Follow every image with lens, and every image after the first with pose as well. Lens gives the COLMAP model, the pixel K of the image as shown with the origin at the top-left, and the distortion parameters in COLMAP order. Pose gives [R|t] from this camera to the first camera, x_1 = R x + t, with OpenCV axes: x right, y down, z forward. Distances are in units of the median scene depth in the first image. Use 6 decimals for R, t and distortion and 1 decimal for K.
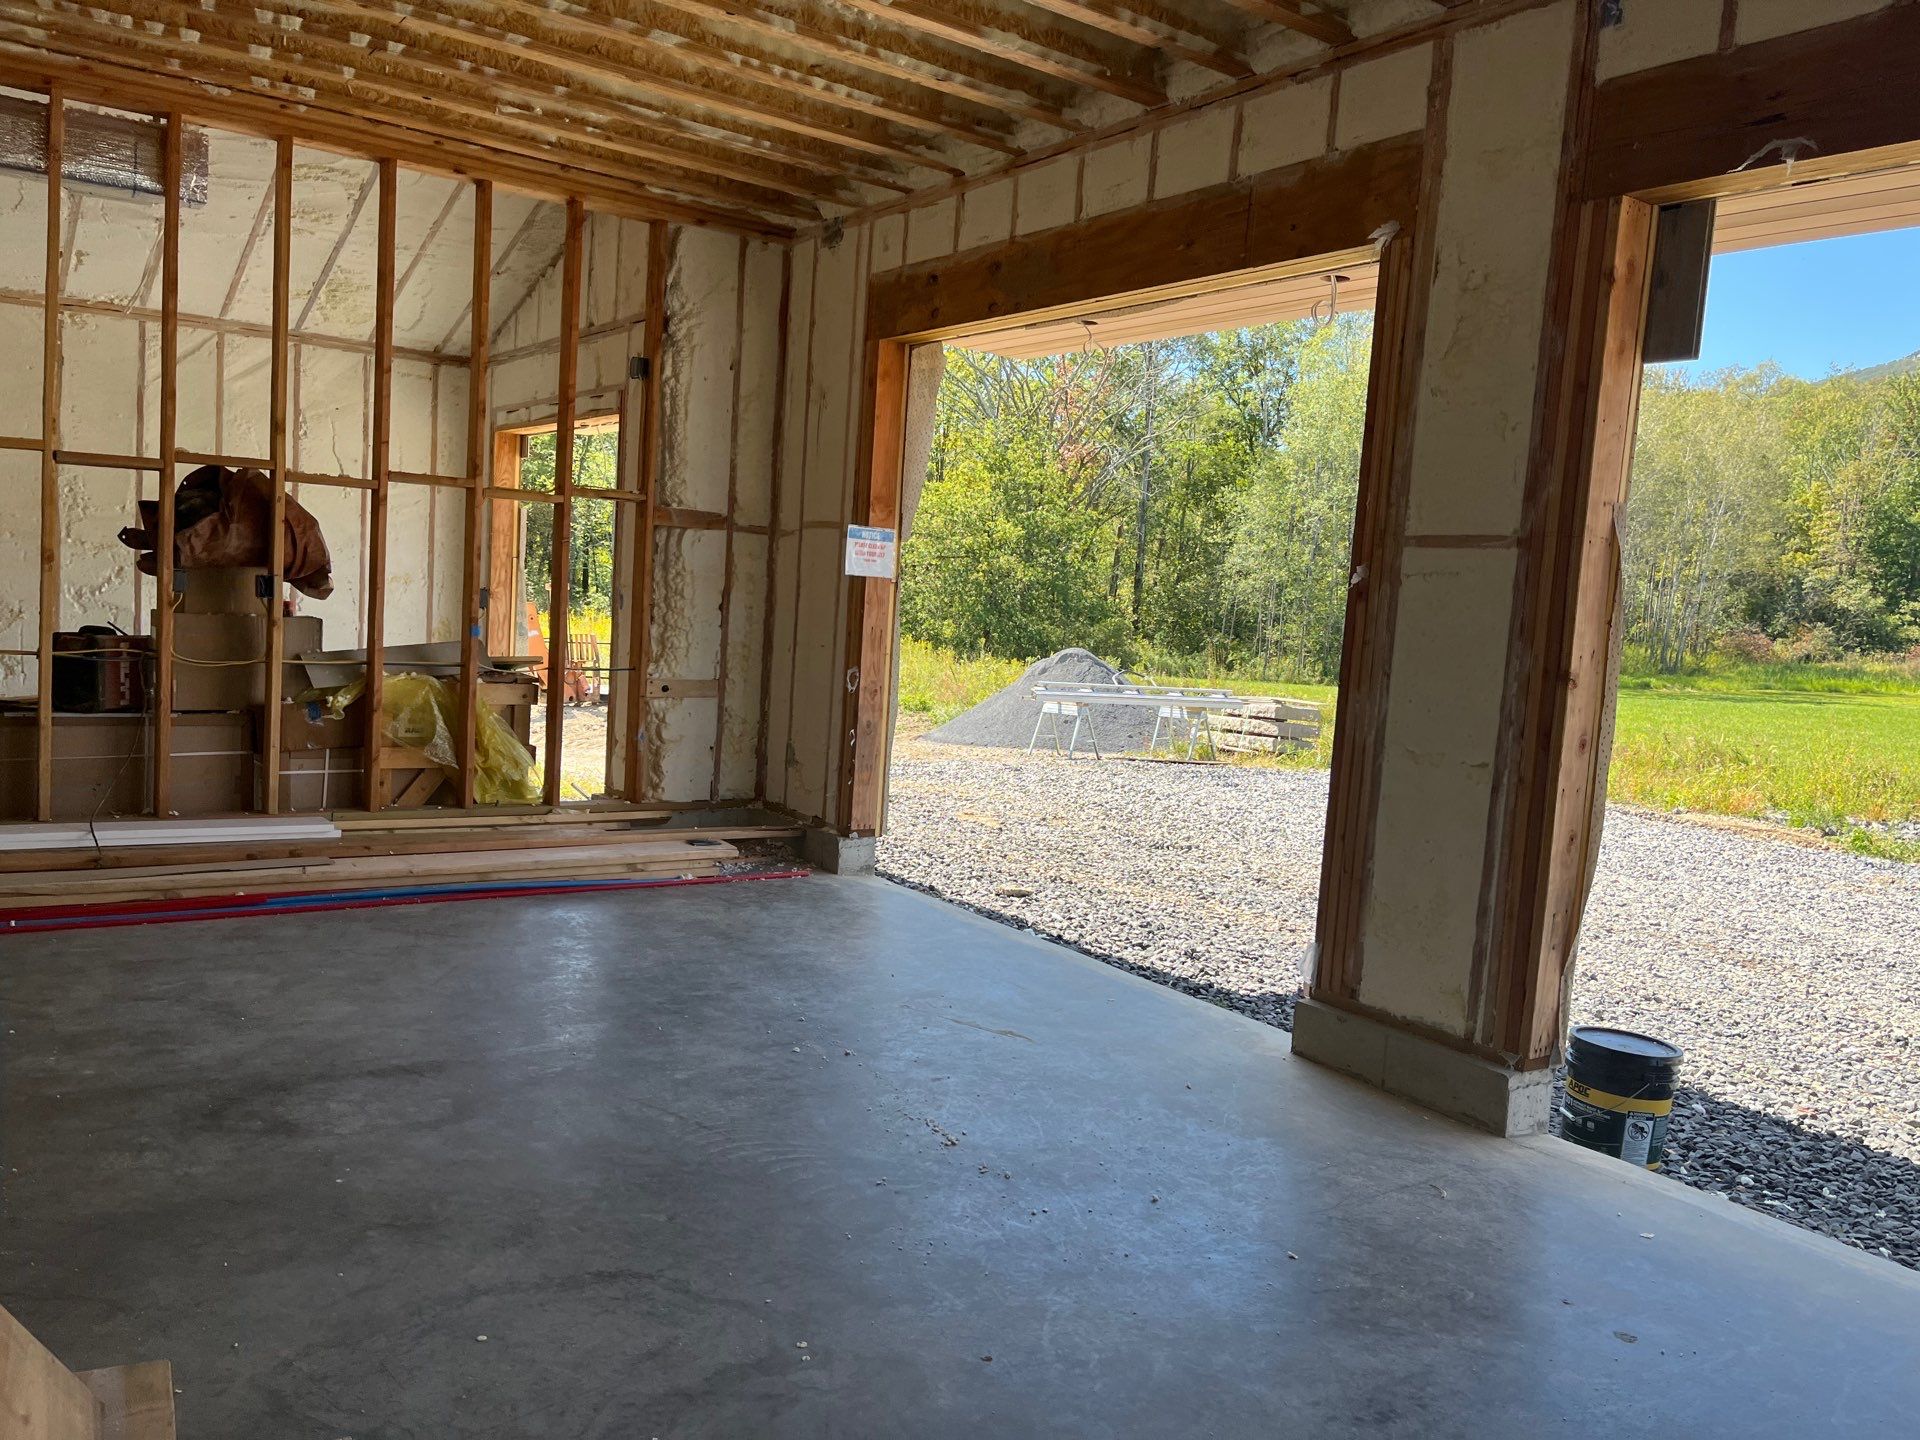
lens RADIAL K [[1459.9, 0, 960.8], [0, 1459.9, 723.2], [0, 0, 1]] dist [0.028155, -0.023618]
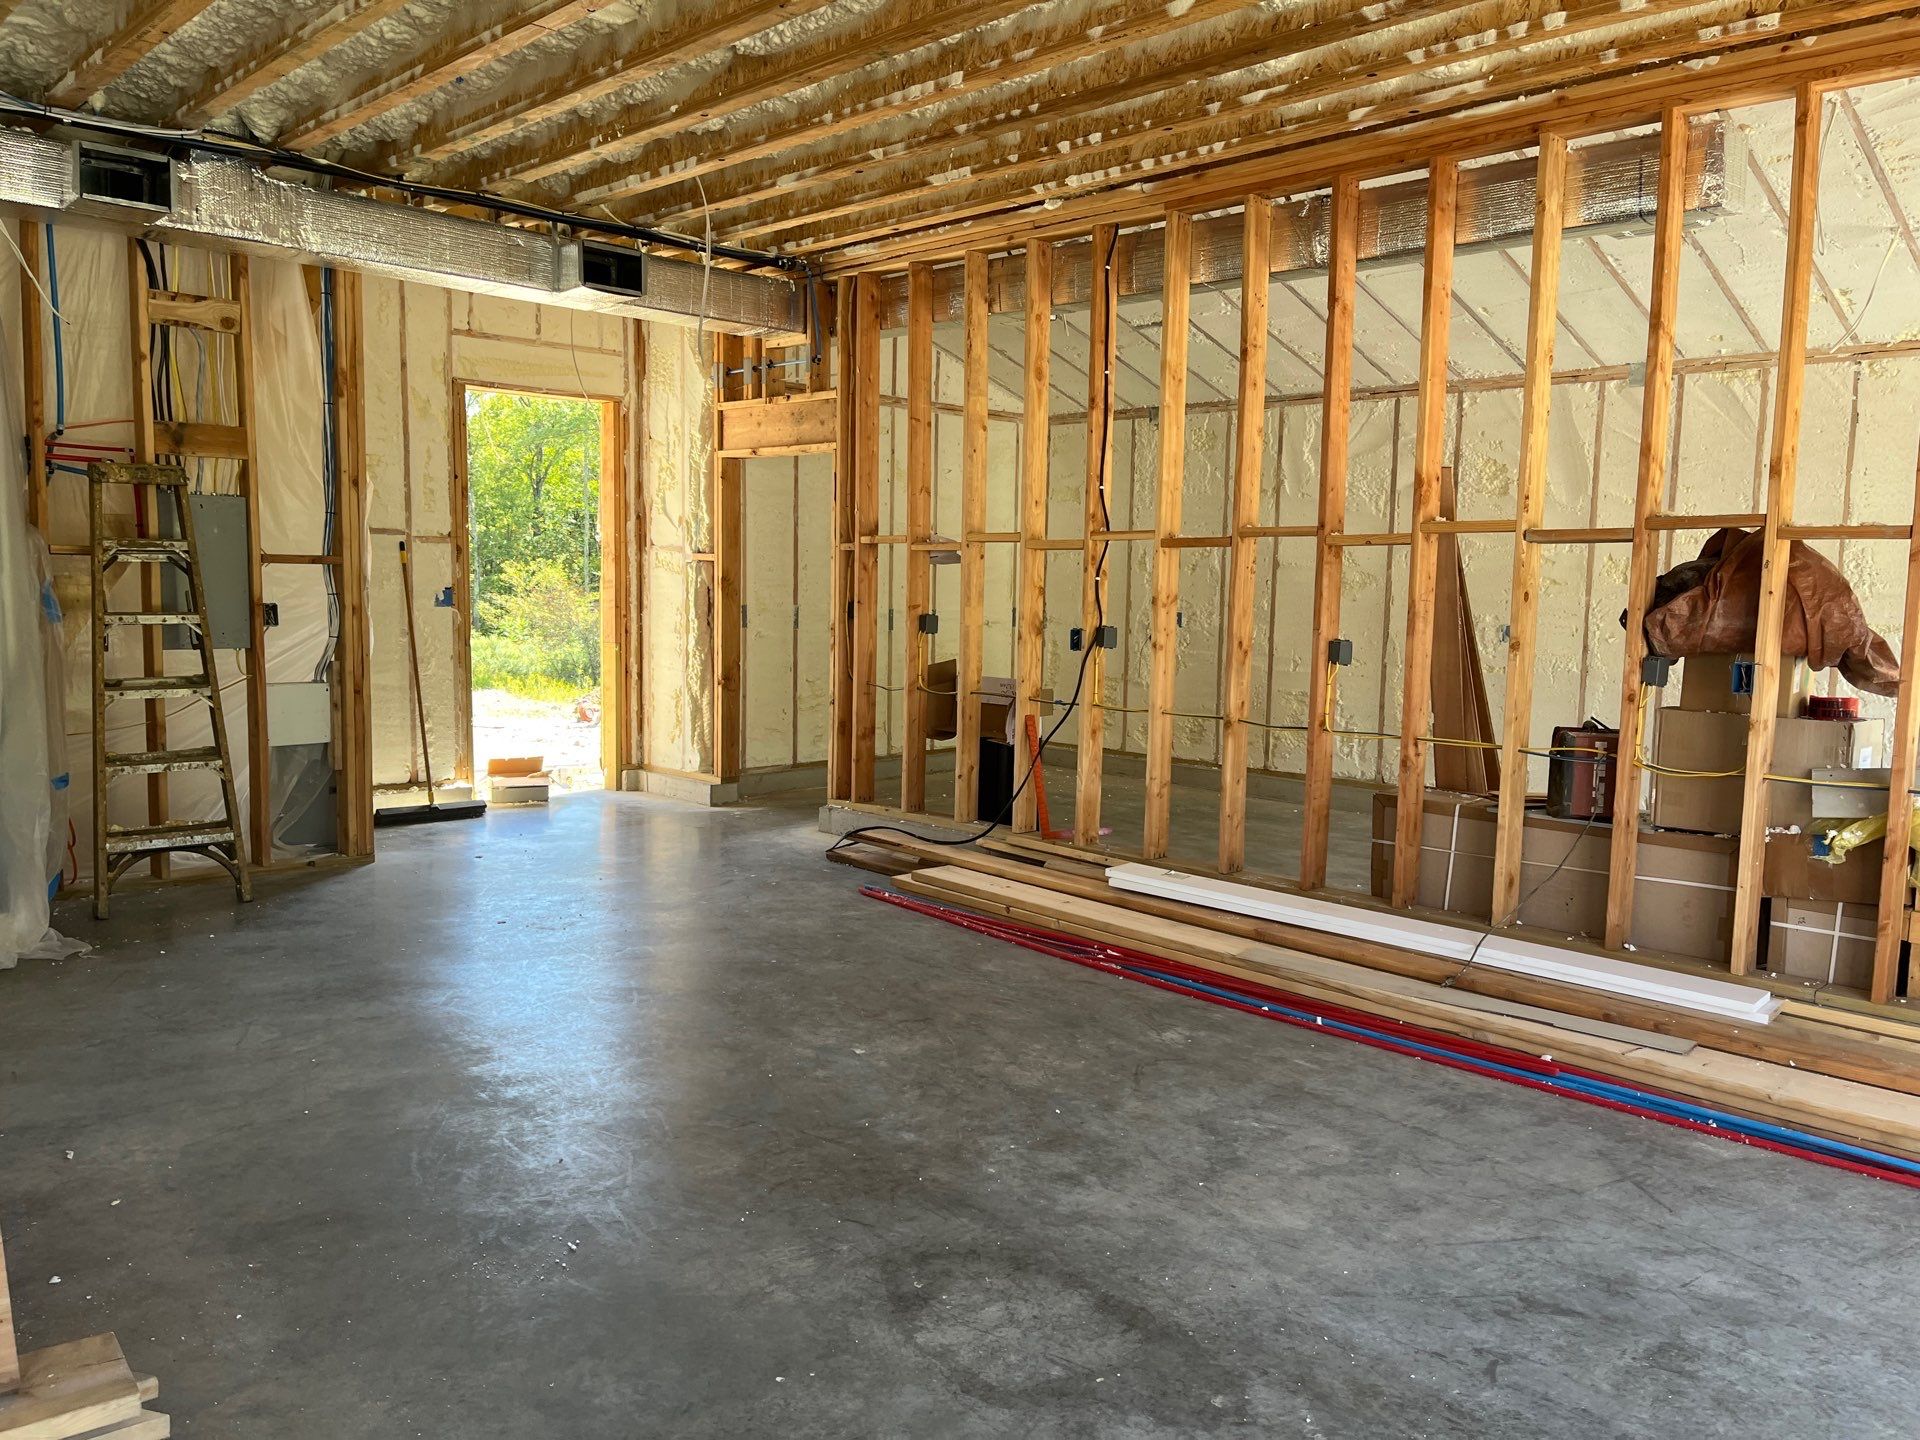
lens RADIAL K [[1459.9, 0, 960.9], [0, 1459.9, 720.1], [0, 0, 1]] dist [0.028155, -0.023618]
pose [[0.191244, 0.039603, -0.980743, 0.256027], [-0.099546, 0.994816, 0.020760, -0.058314], [0.976482, 0.093659, 0.194195, 0.565079]]
